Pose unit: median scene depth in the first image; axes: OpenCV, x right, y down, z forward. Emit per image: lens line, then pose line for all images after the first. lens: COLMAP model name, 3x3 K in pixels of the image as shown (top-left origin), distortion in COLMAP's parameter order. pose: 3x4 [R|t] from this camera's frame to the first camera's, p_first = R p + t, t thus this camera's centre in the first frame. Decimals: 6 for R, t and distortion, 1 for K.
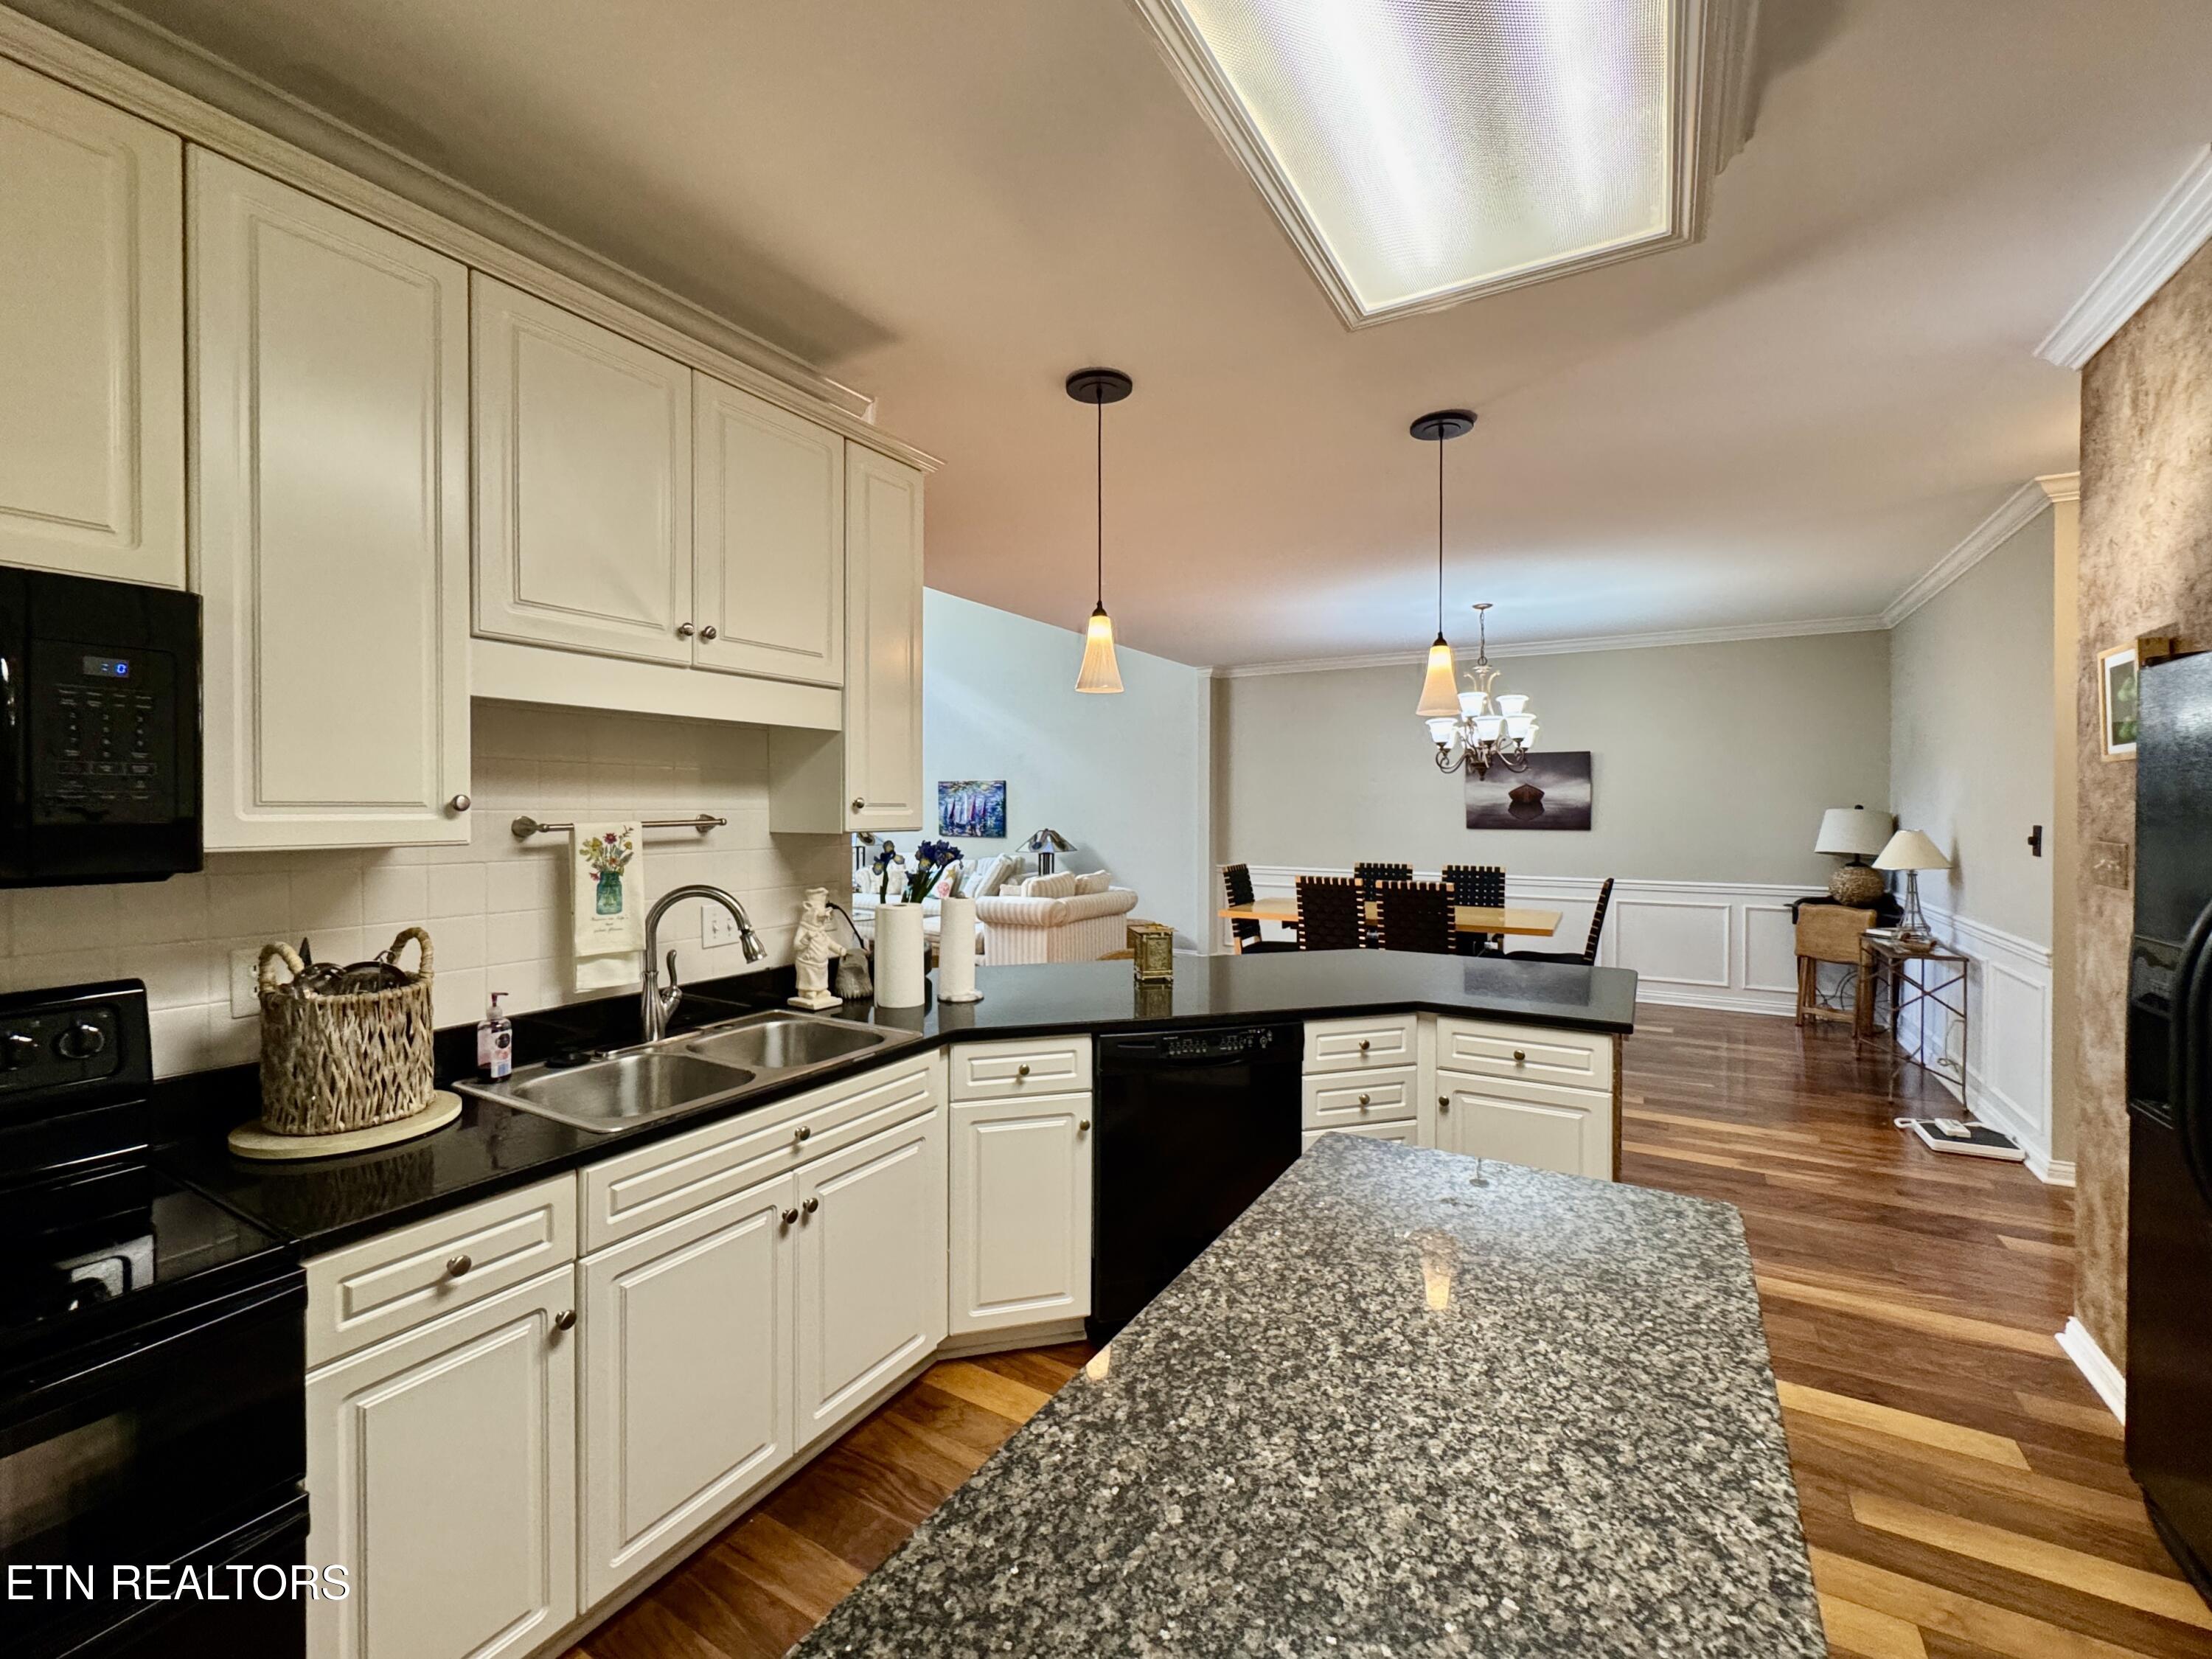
lens RADIAL K [[914.4, 0, 1104.5], [0, 914.4, 817.6], [0, 0, 1]] dist [0.000335, -0.000450]
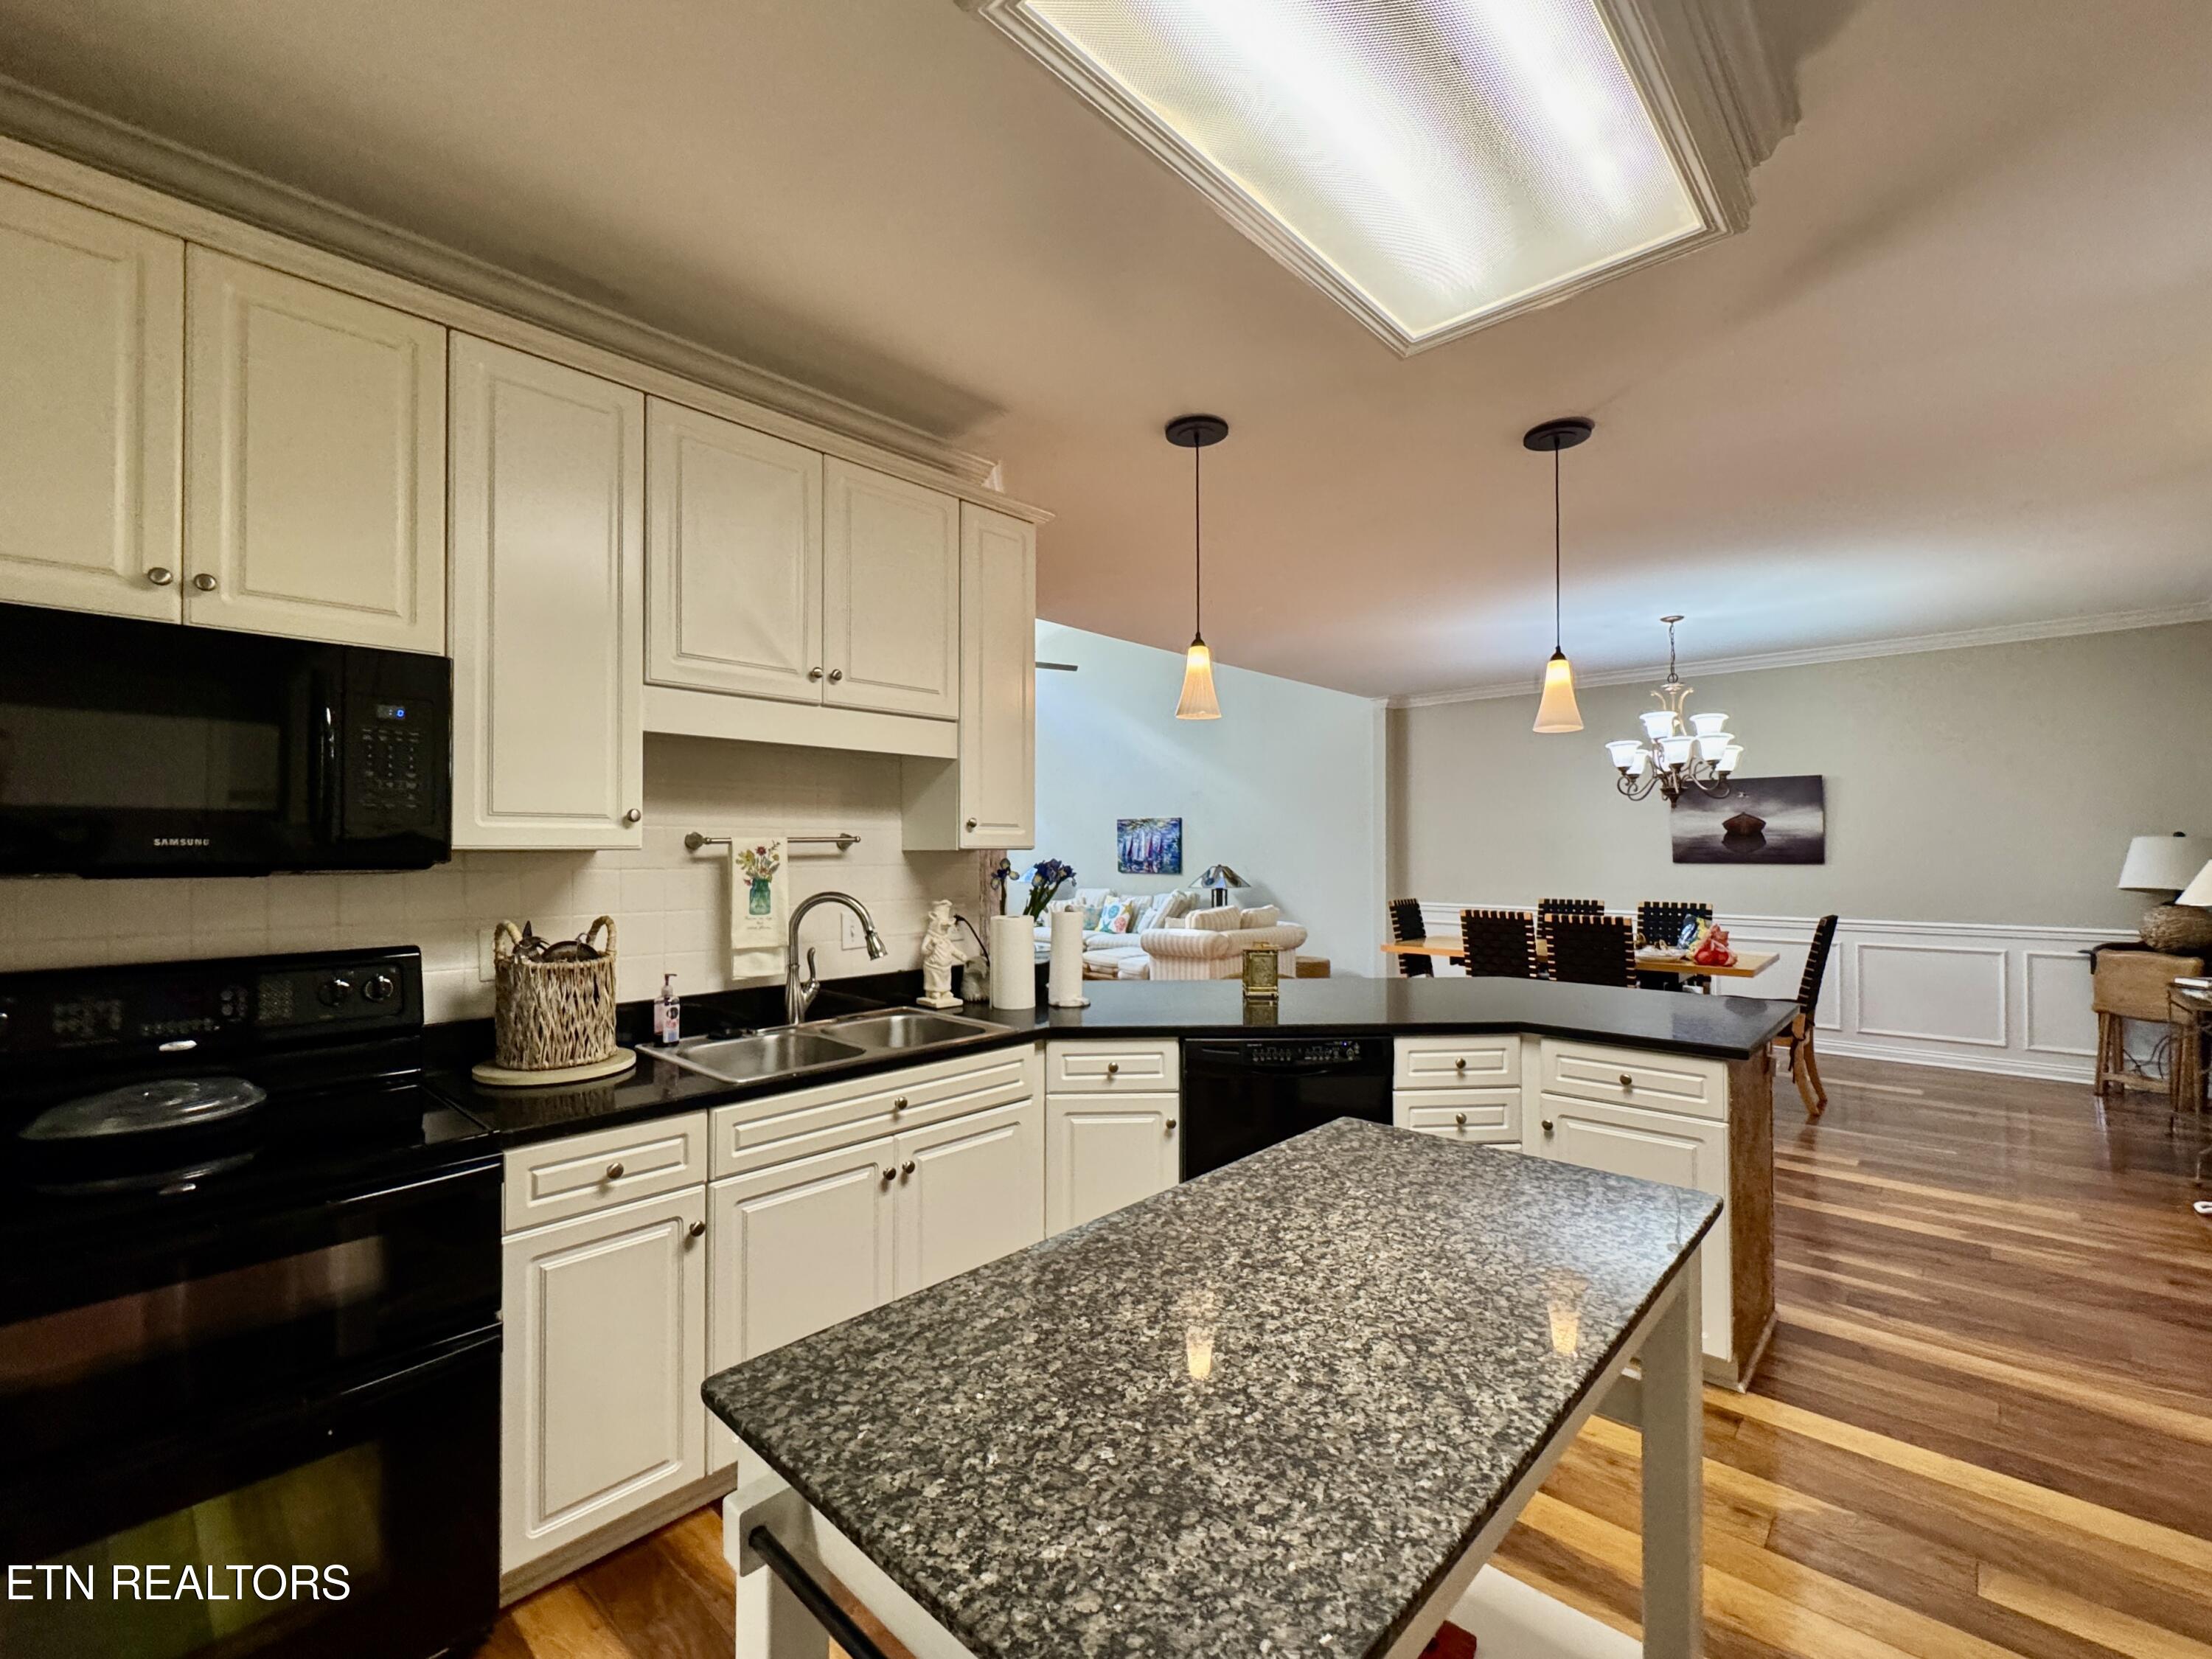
lens RADIAL K [[927.8, 0, 1112.5], [0, 927.8, 842.9], [0, 0, 1]] dist [-0.000568, 0.000227]
pose [[0.977575, -0.004842, -0.210531, 0.142894], [0.000705, 0.999805, -0.019720, 0.032224], [0.210585, 0.019129, 0.977388, -0.074963]]
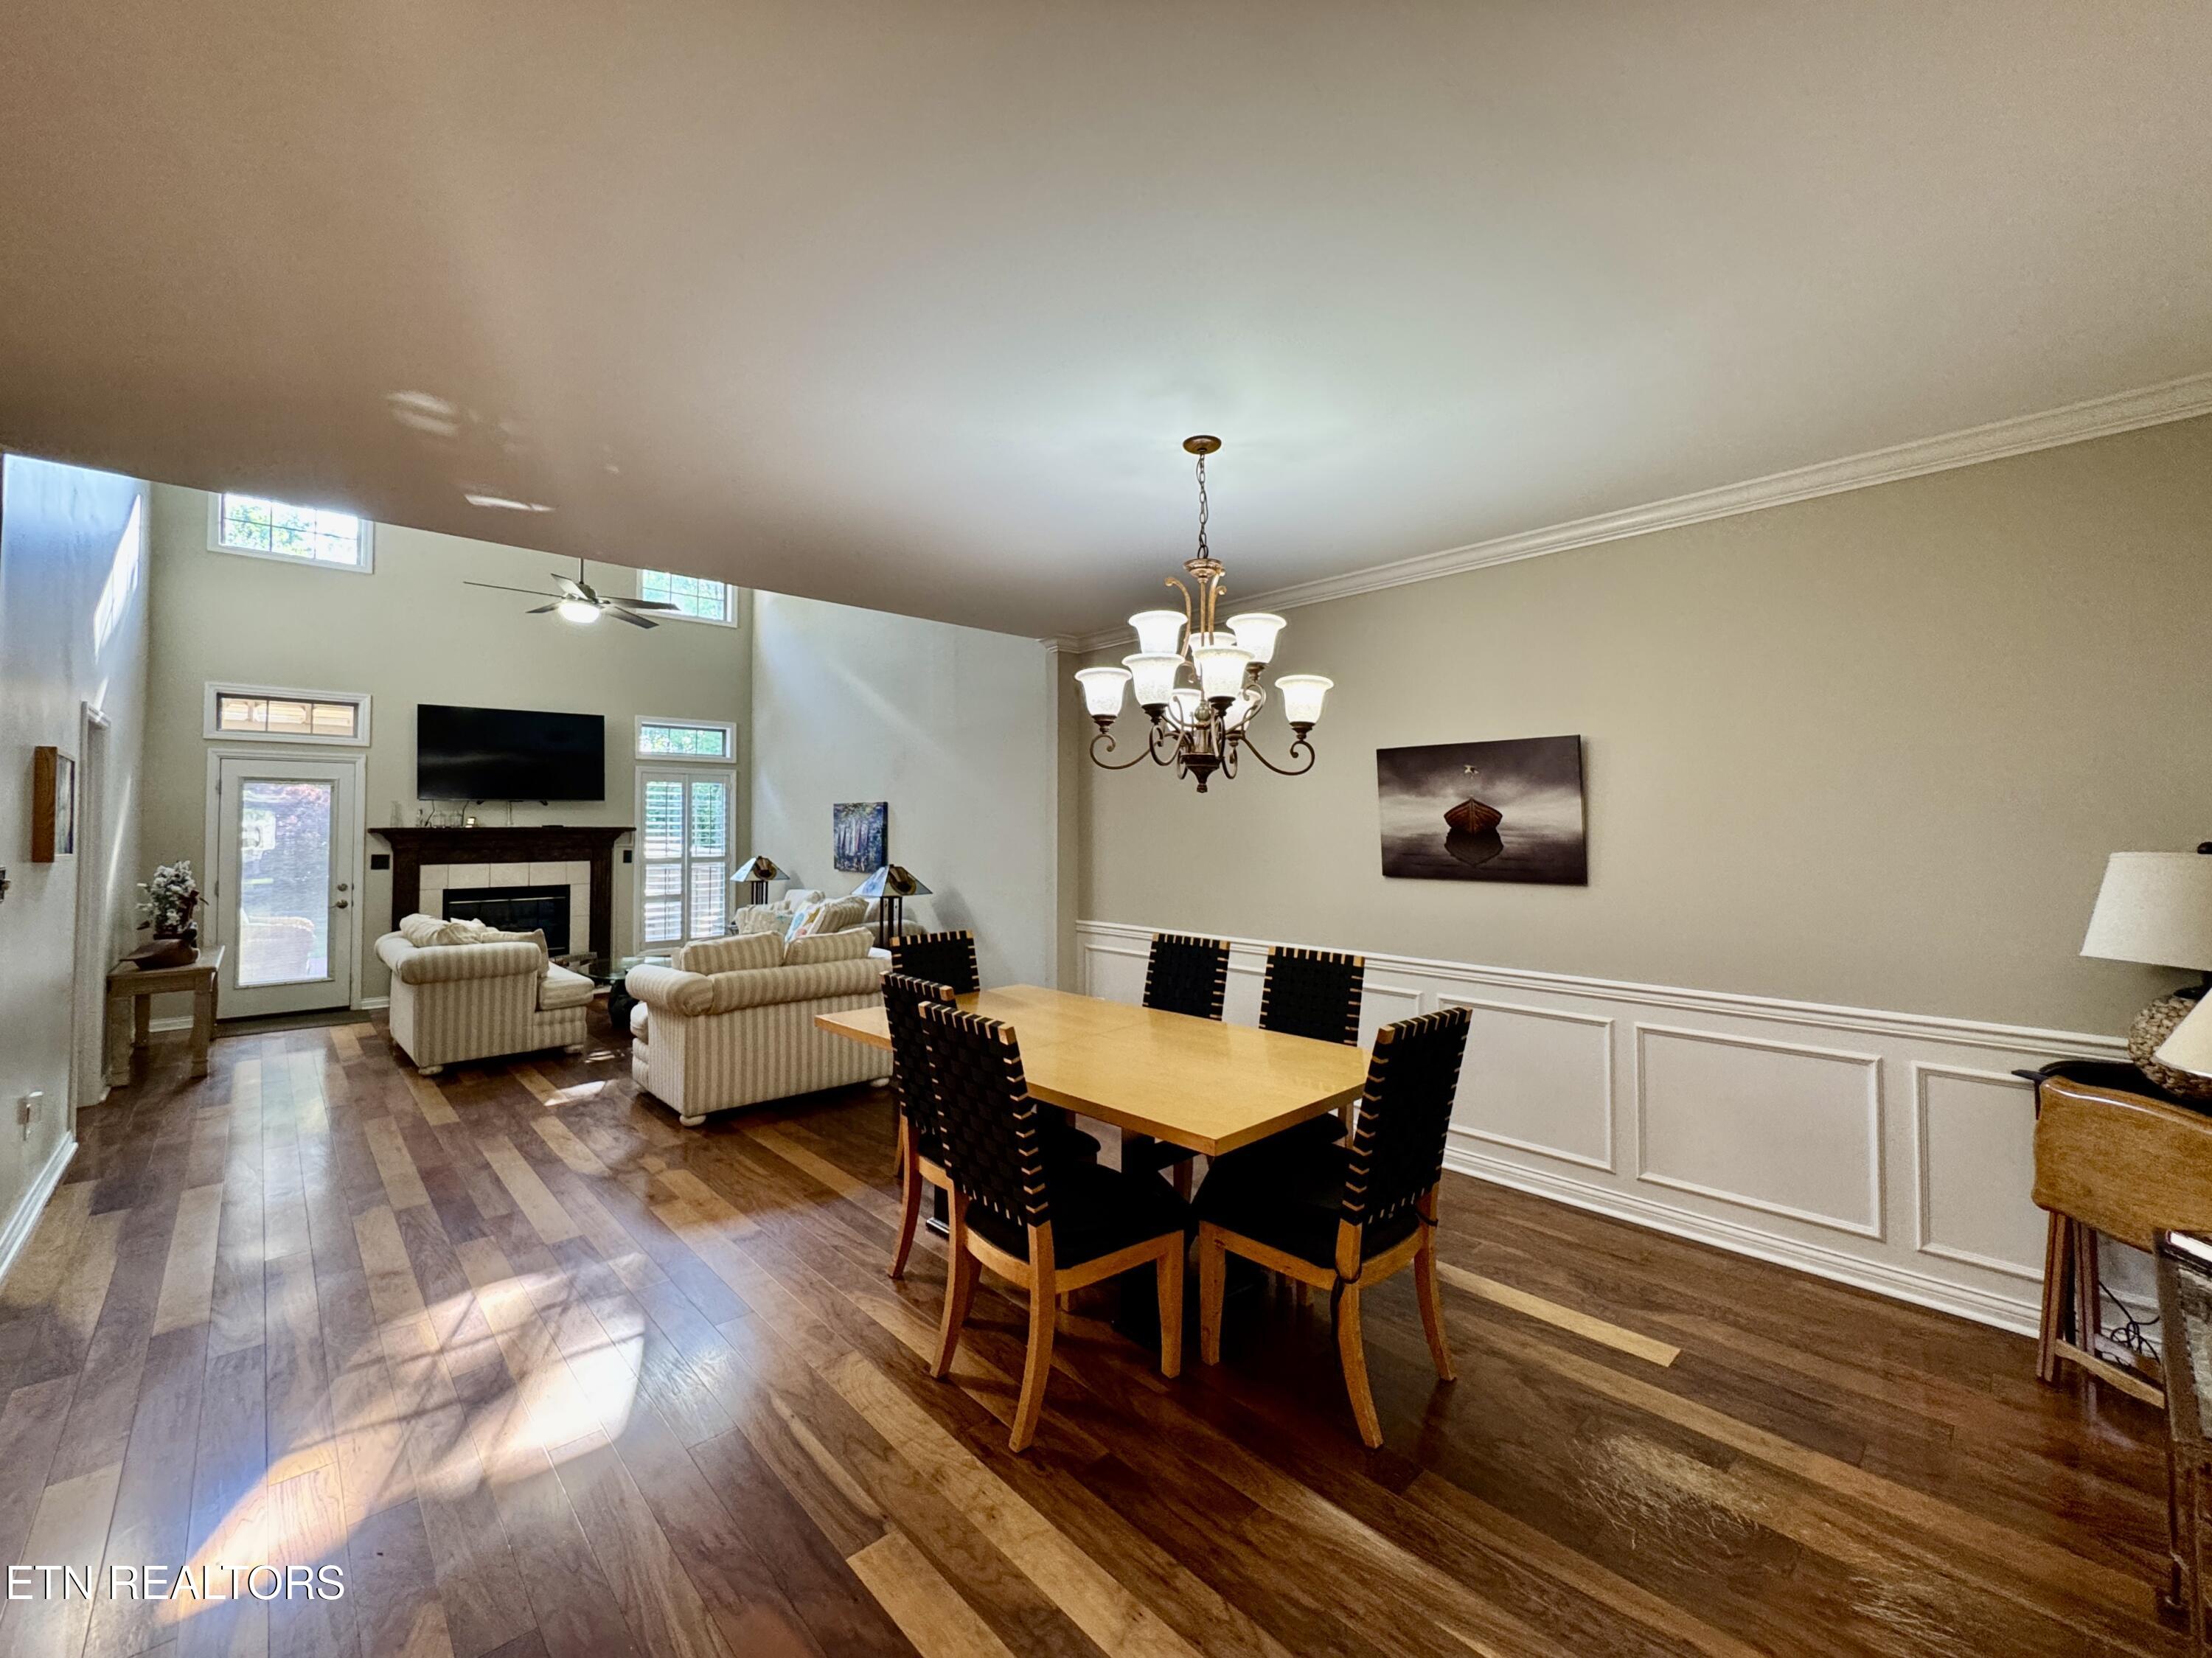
lens RADIAL K [[900.7, 0, 1096.7], [0, 900.7, 807.5], [0, 0, 1]] dist [-0.000596, -0.000172]
pose [[0.959135, -0.008636, -0.282817, 1.248248], [-0.001142, 0.999408, -0.034392, -0.039104], [0.282947, 0.033309, 0.958557, 1.293888]]
